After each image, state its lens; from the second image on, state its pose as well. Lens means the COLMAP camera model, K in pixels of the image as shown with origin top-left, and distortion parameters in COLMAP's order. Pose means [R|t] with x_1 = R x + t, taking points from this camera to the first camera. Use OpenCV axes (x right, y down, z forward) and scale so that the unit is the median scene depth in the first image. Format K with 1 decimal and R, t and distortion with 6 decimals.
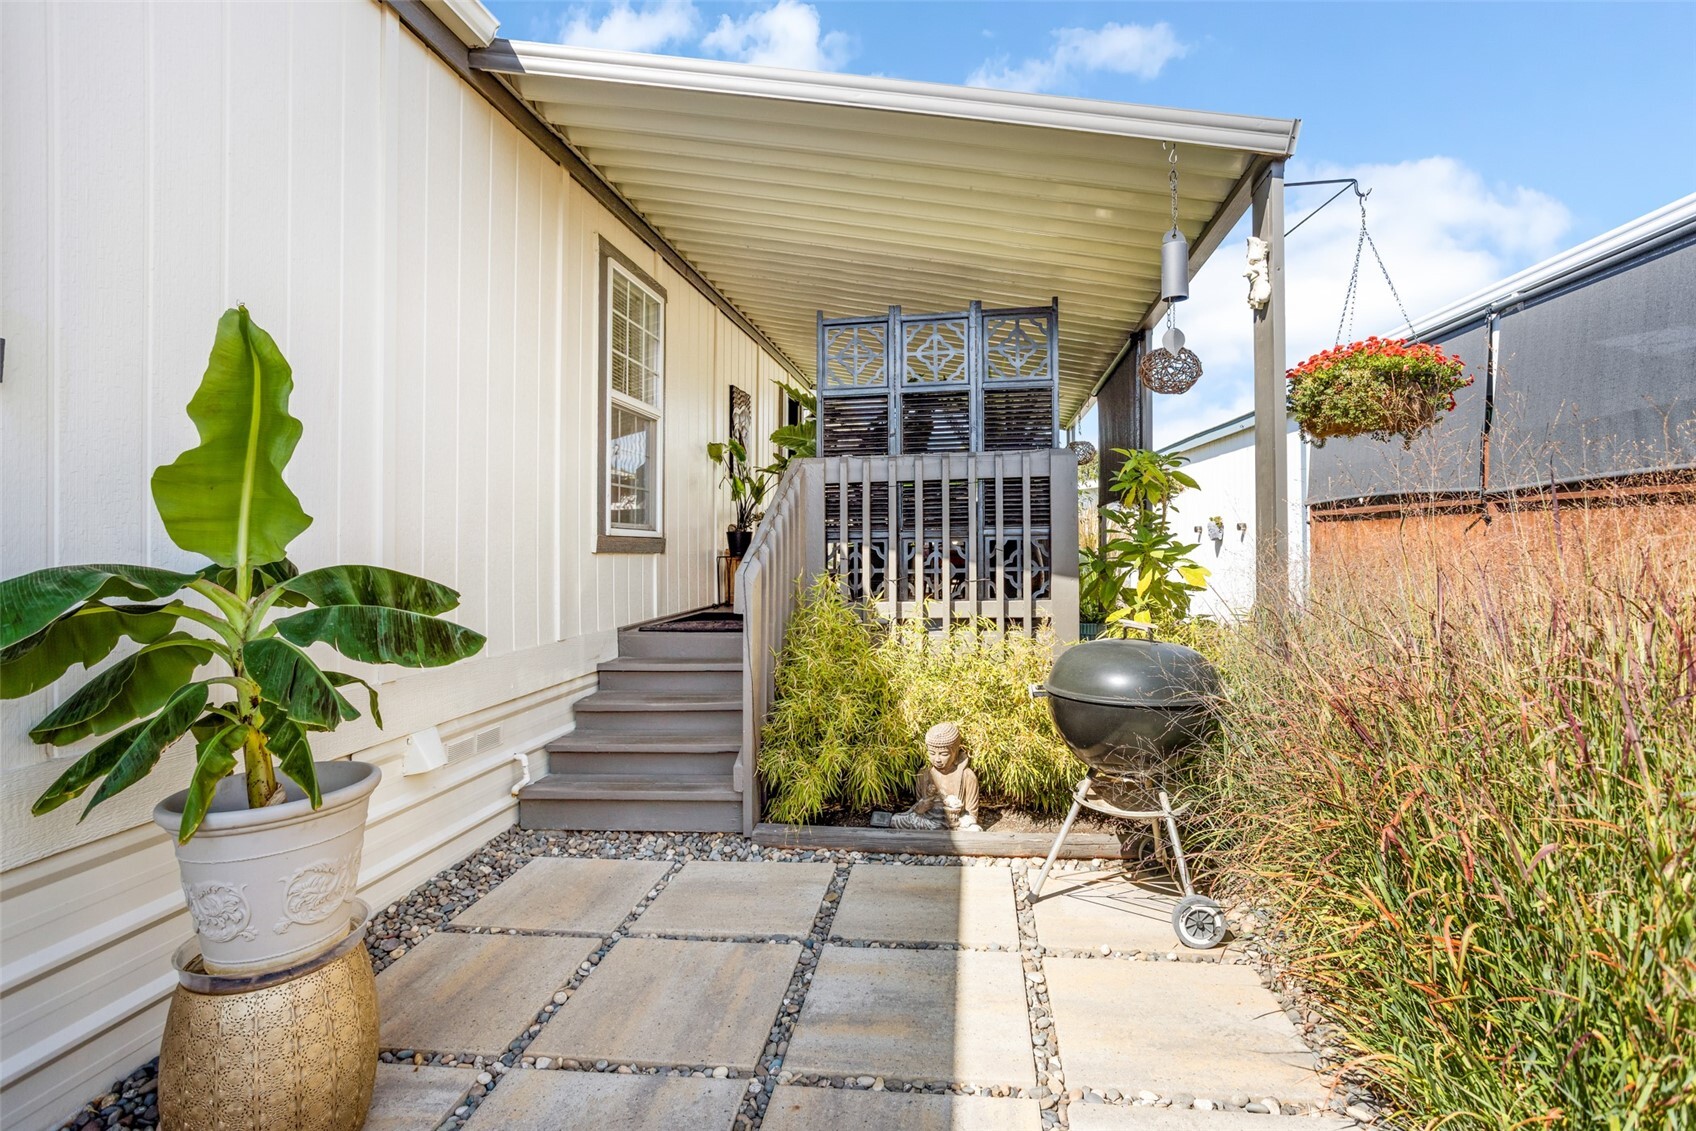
lens RADIAL K [[825.4, 0, 848.5], [0, 825.4, 566.5], [0, 0, 1]] dist [-0.006854, -0.000297]
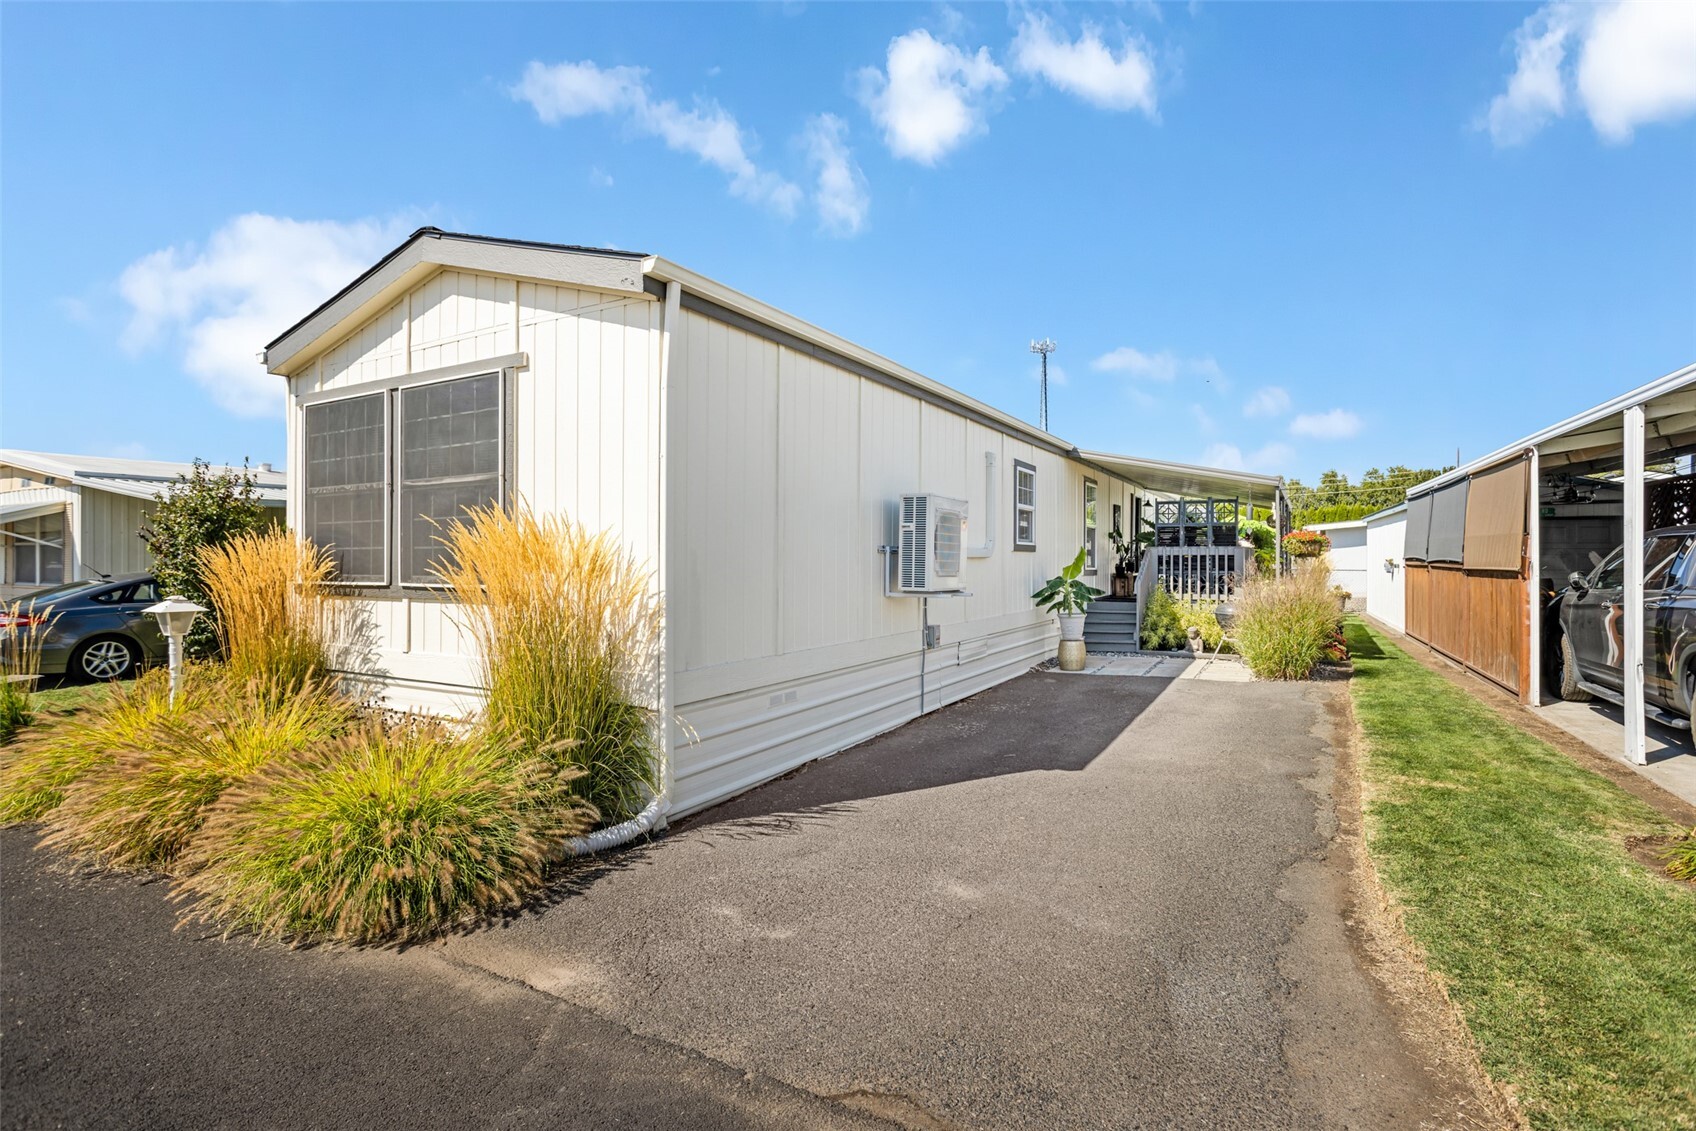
lens RADIAL K [[825.4, 0, 854.0], [0, 825.4, 560.6], [0, 0, 1]] dist [-0.006854, -0.000297]
pose [[0.938451, 0.014124, -0.345123, -0.031766], [-0.015490, 0.999879, -0.001200, -0.062124], [0.345065, 0.006472, 0.938557, -2.440690]]
